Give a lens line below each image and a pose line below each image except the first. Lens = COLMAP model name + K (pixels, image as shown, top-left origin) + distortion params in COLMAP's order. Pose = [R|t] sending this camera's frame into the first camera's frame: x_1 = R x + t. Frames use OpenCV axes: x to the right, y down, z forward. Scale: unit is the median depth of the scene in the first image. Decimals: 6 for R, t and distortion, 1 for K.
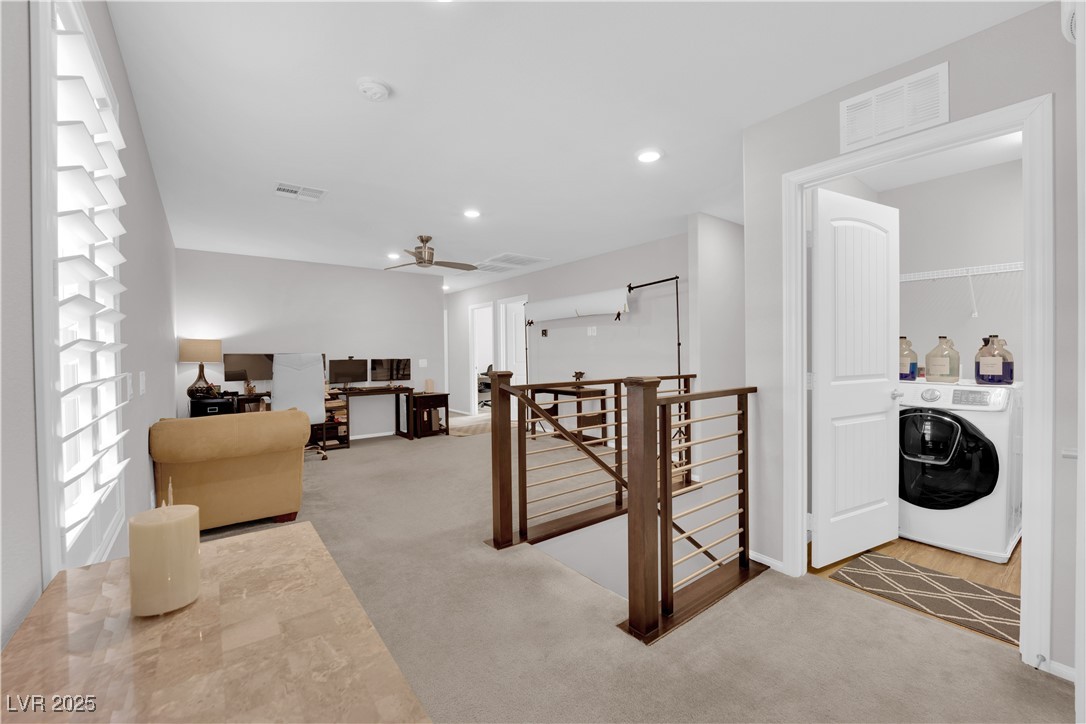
lens RADIAL K [[438.9, 0, 542.7], [0, 438.9, 359.2], [0, 0, 1]] dist [0.000171, 0.000008]
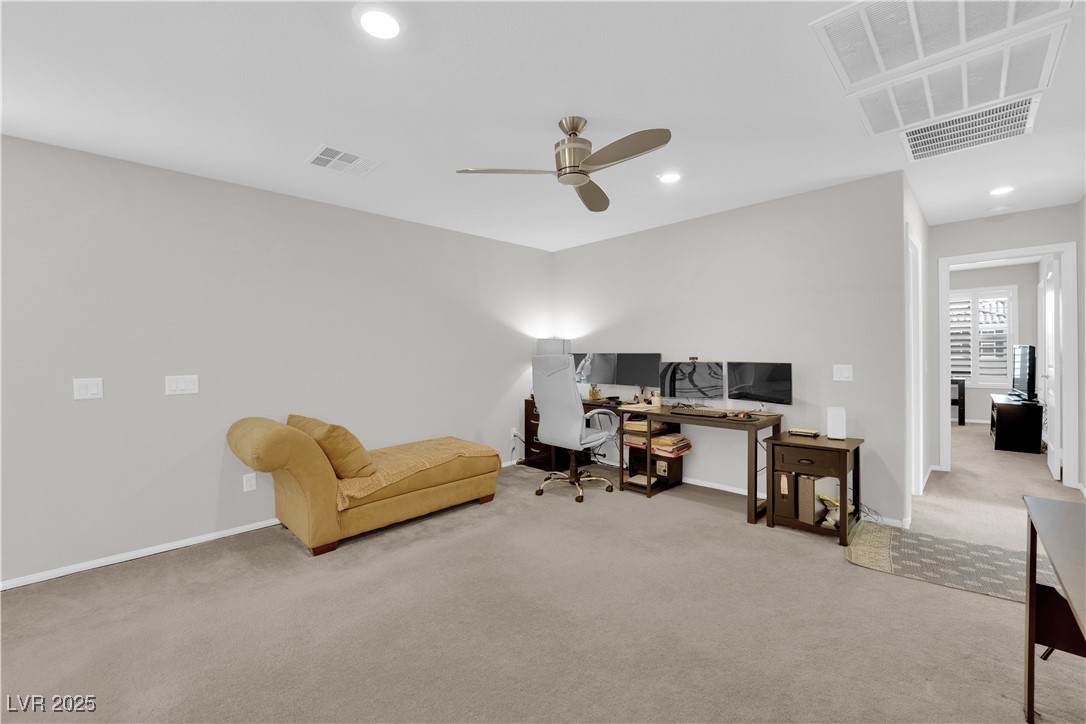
lens RADIAL K [[438.9, 0, 542.8], [0, 438.9, 360.1], [0, 0, 1]] dist [0.000171, 0.000008]
pose [[0.129312, 0.017663, -0.991447, 0.179362], [-0.001541, 0.999844, 0.017612, -0.014043], [0.991603, -0.000750, 0.129319, 0.733230]]
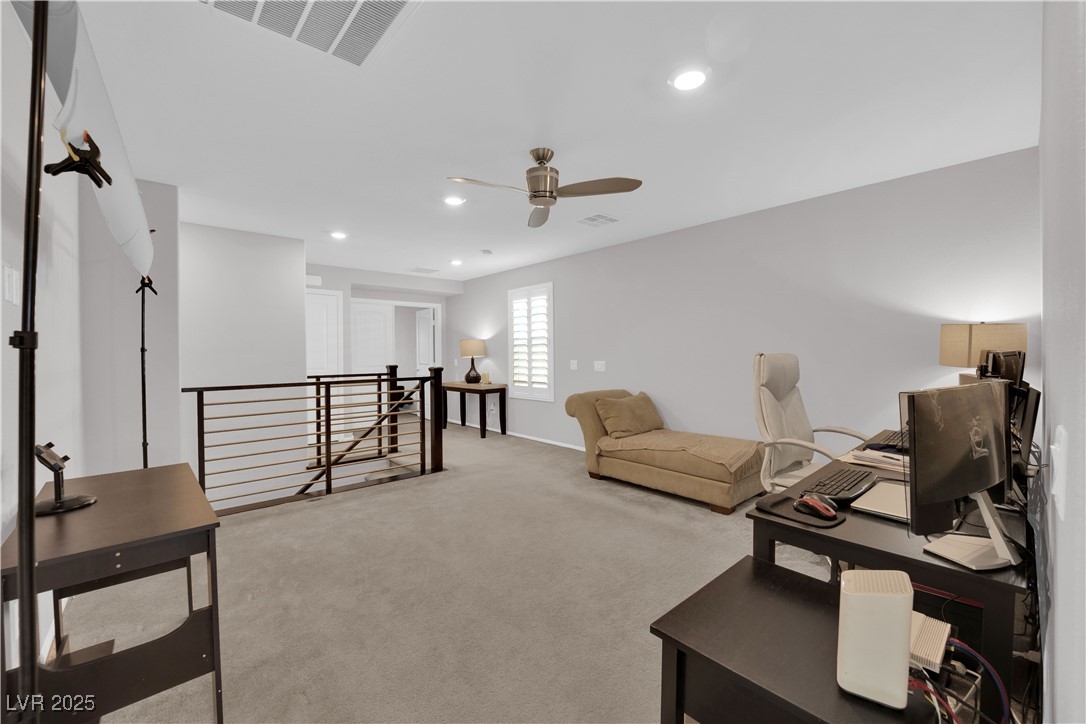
lens RADIAL K [[438.9, 0, 543.5], [0, 438.9, 353.7], [0, 0, 1]] dist [0.000171, 0.000008]
pose [[-0.997657, 0.018629, -0.065822, -0.195159], [0.017171, 0.999596, 0.022649, -0.025472], [0.066218, 0.021466, -0.997574, 1.301280]]
